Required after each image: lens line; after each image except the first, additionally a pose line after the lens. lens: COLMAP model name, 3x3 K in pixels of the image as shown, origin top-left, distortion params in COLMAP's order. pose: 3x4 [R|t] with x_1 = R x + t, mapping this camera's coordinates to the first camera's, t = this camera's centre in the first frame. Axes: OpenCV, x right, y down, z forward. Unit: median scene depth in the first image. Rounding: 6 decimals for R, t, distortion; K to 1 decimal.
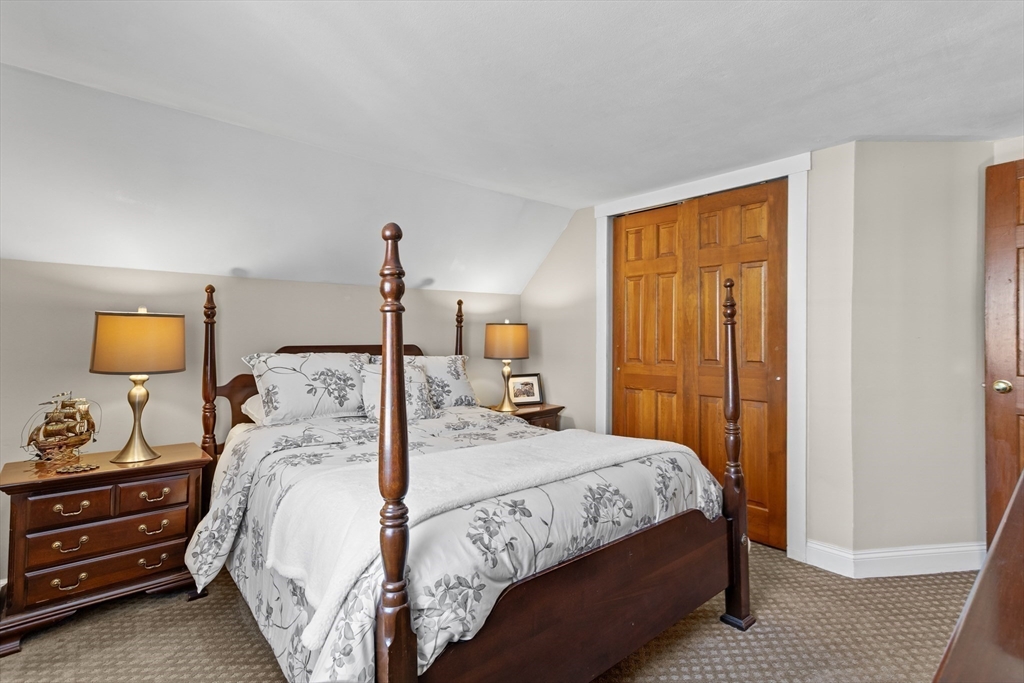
lens RADIAL K [[487.7, 0, 530.1], [0, 487.7, 323.5], [0, 0, 1]] dist [0.001368, 0.000239]
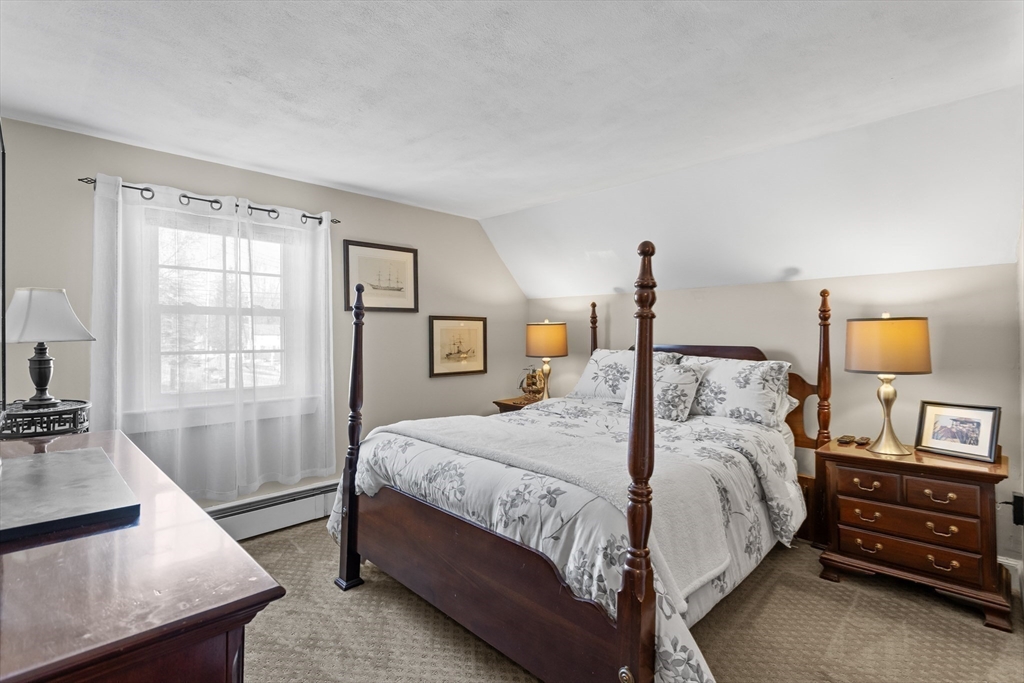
lens RADIAL K [[487.7, 0, 513.1], [0, 487.7, 338.6], [0, 0, 1]] dist [0.001368, 0.000239]
pose [[0.062068, 0.007977, -0.998040, 0.710460], [0.022019, 0.999714, 0.009360, 0.011601], [0.997829, -0.022557, 0.061874, 0.573721]]
